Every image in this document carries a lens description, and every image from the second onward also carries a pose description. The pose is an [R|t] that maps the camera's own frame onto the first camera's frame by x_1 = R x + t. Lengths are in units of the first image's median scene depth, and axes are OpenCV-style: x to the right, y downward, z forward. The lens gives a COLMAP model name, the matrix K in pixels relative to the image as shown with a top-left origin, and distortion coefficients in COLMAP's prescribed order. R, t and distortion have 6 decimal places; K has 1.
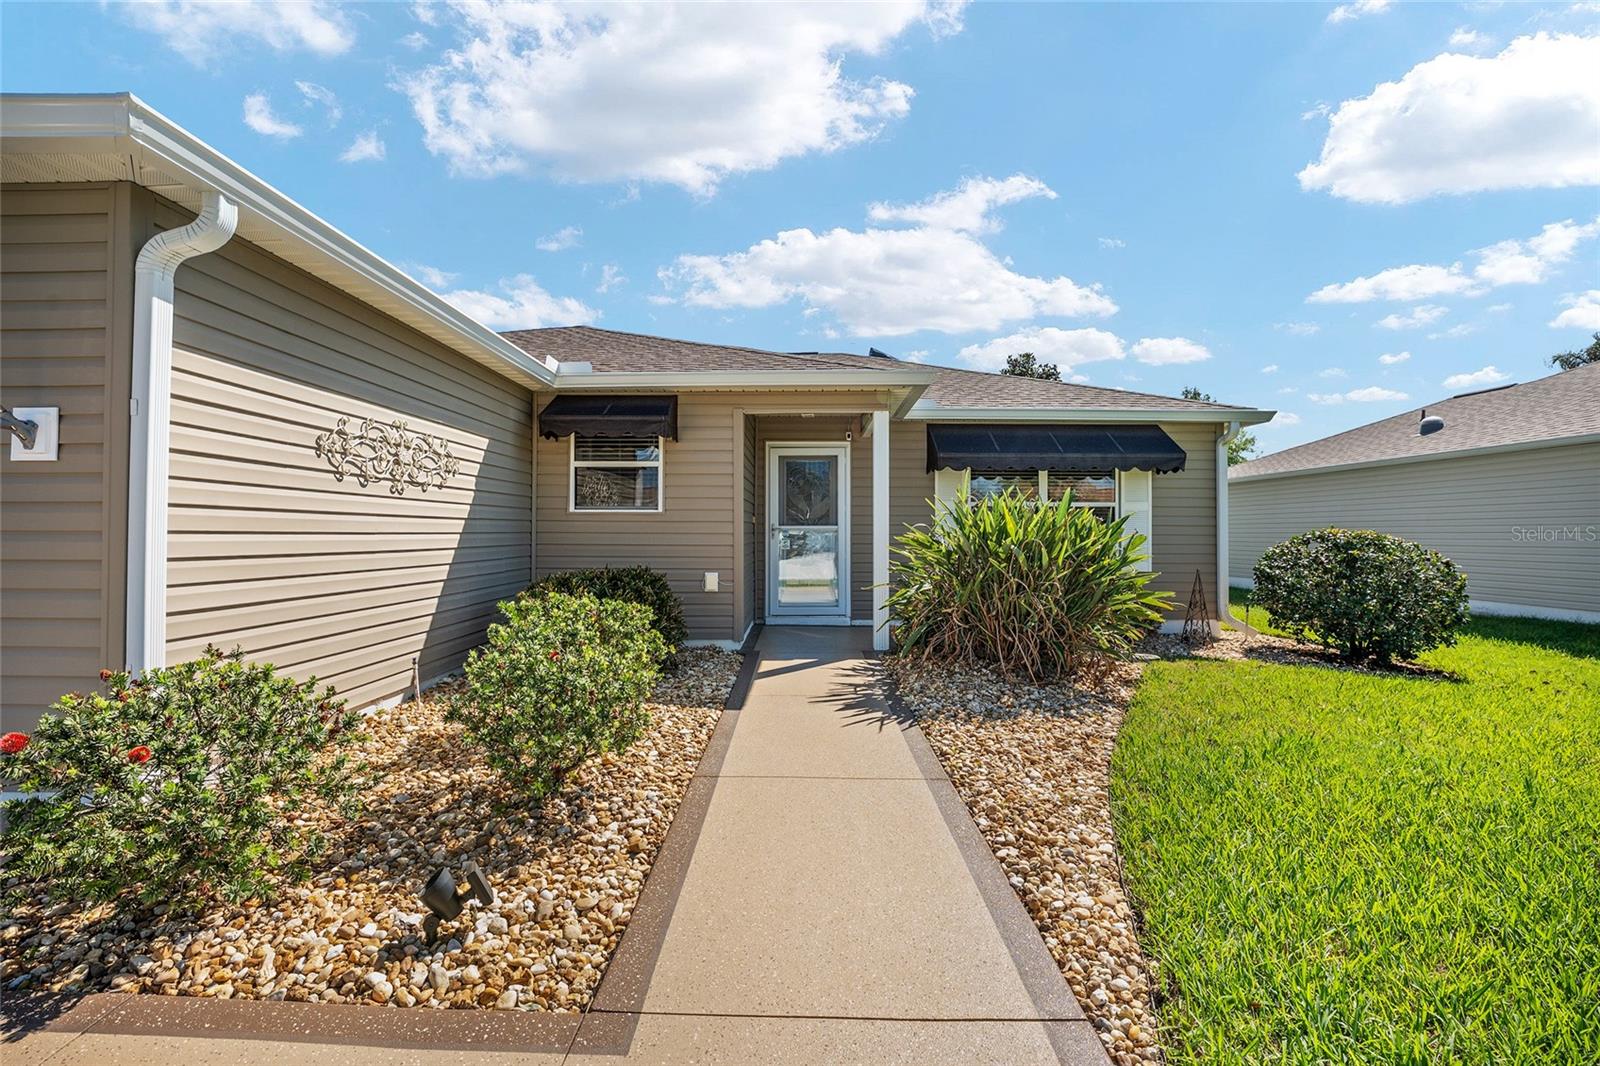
lens RADIAL K [[649.0, 0, 797.2], [0, 649.0, 527.4], [0, 0, 1]] dist [-0.029929, 0.004651]
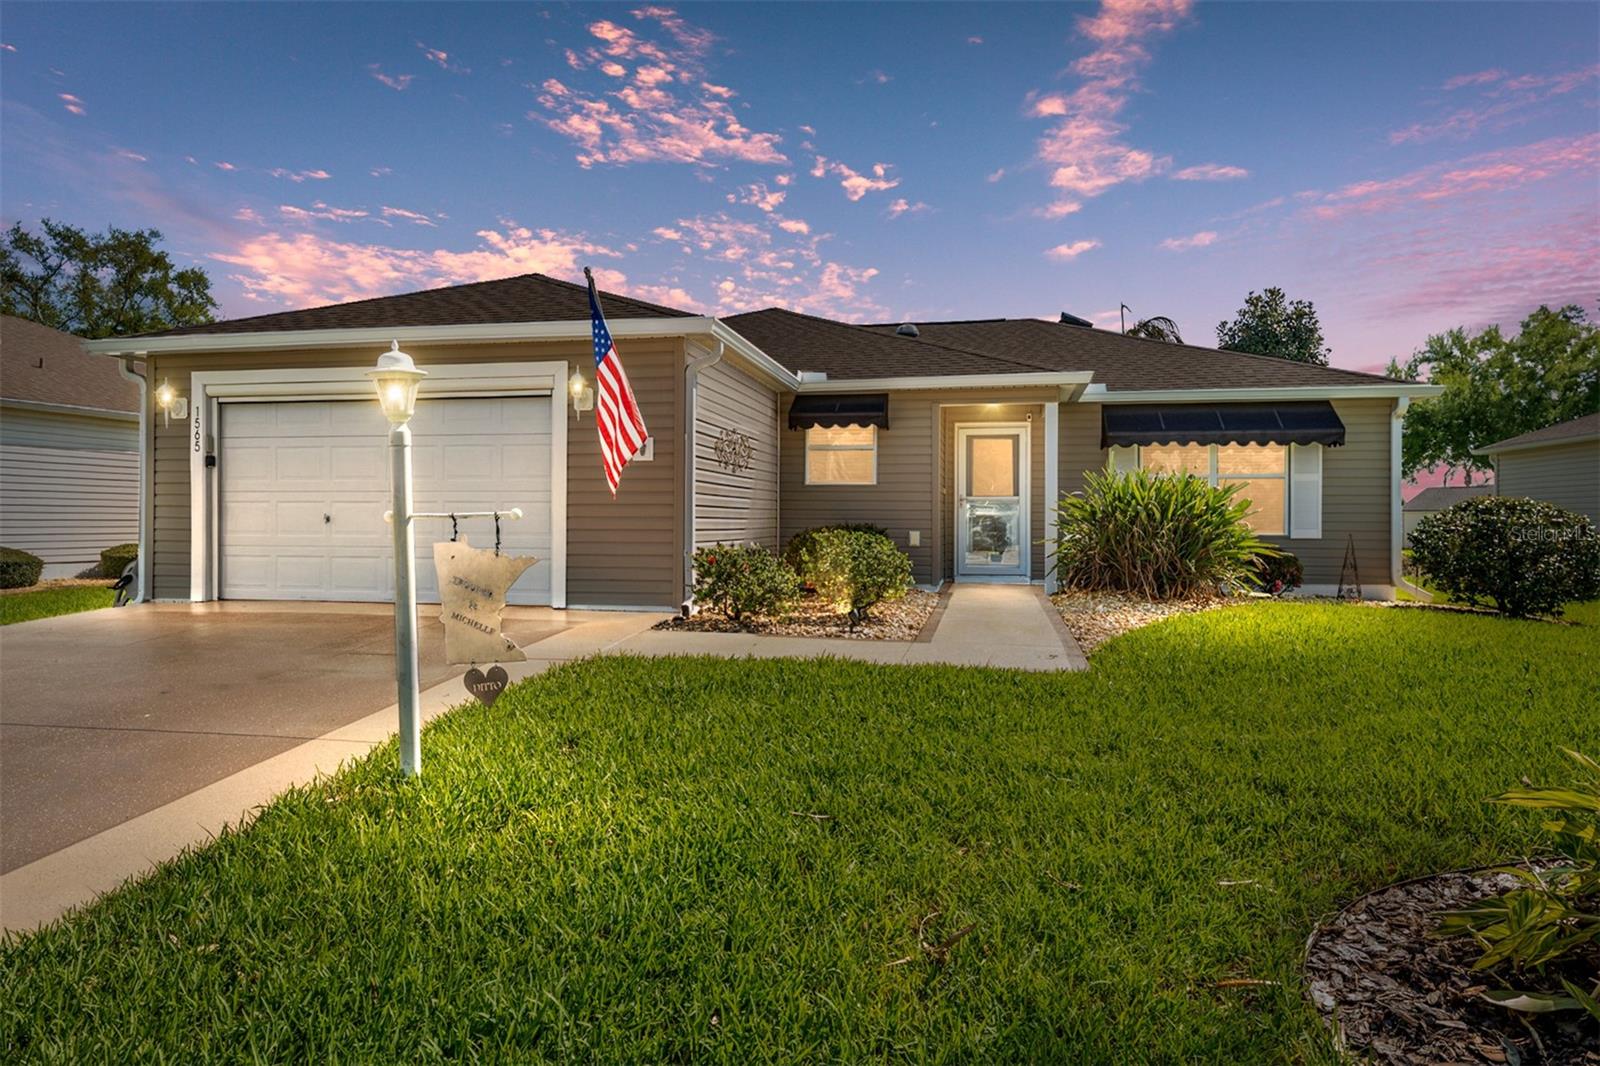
lens RADIAL K [[976.1, 0, 797.7], [0, 976.1, 526.3], [0, 0, 1]] dist [-0.002285, 0.001572]
pose [[0.982092, 0.001909, -0.188392, 0.006265], [0.000417, 0.999924, 0.012308, 0.041693], [0.188401, -0.012166, 0.982017, -1.108196]]
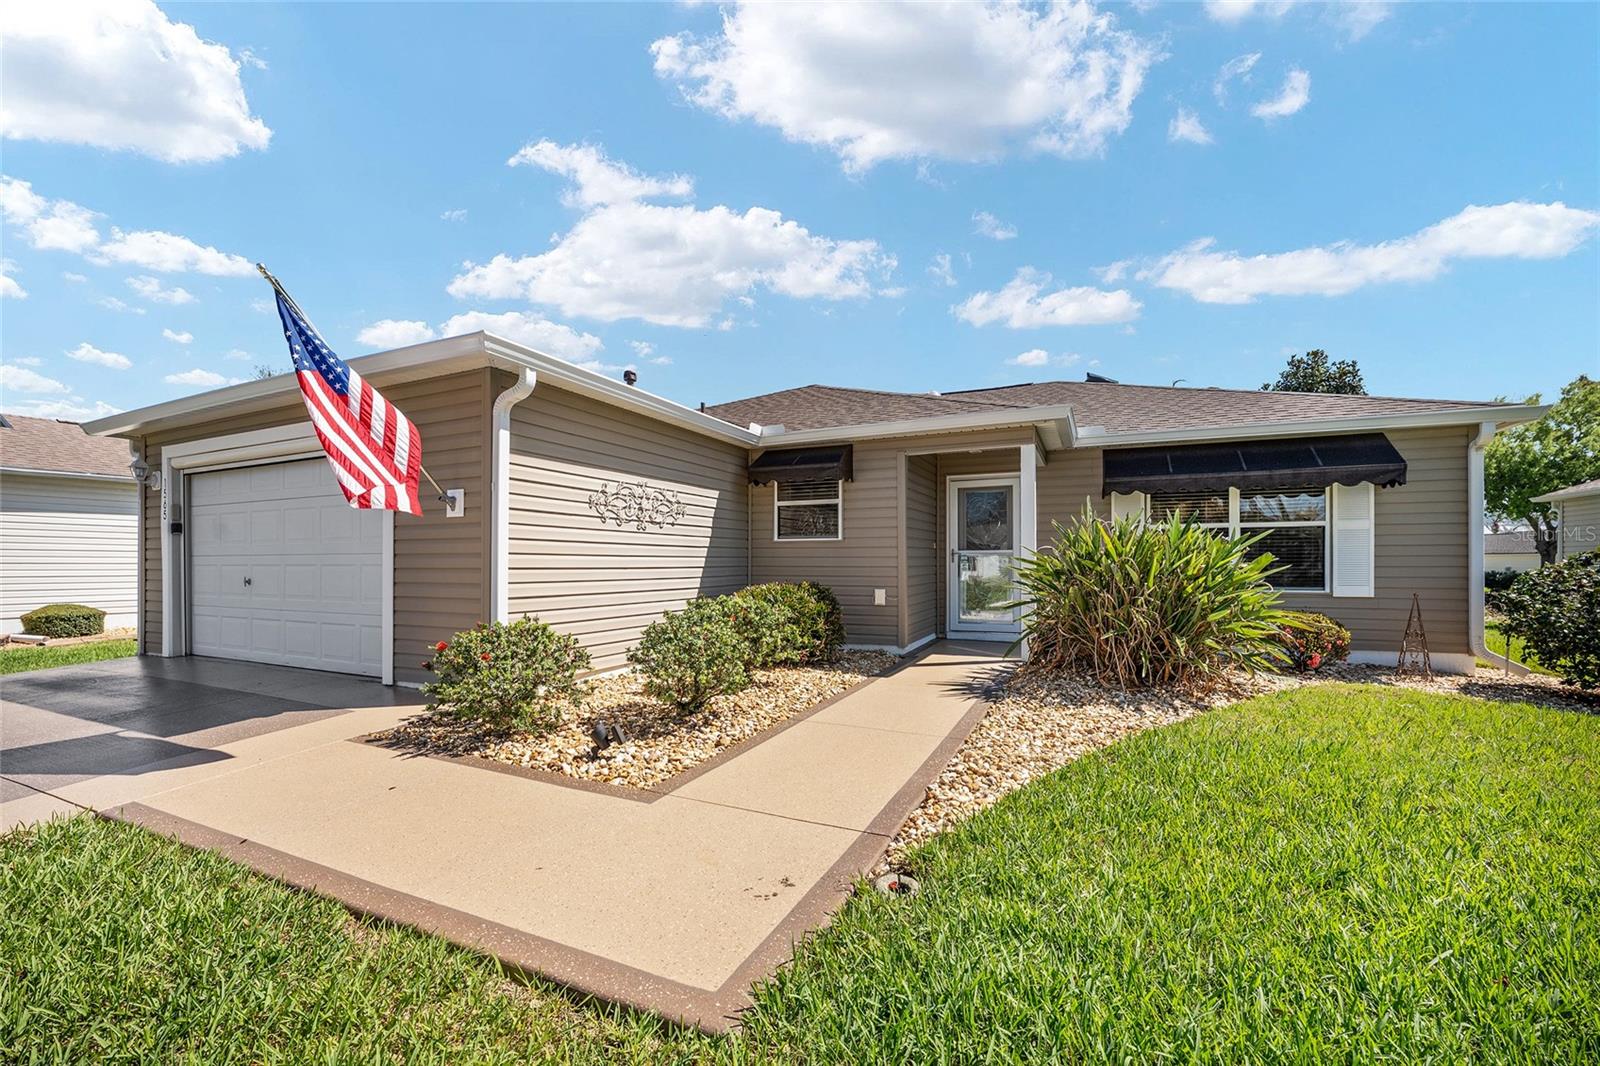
lens RADIAL K [[649.0, 0, 818.7], [0, 649.0, 561.5], [0, 0, 1]] dist [-0.029929, 0.004651]
pose [[0.918469, -0.005751, -0.395451, 0.280662], [0.007674, 0.999965, 0.003280, 0.015568], [0.395418, -0.006047, 0.918481, -0.179563]]
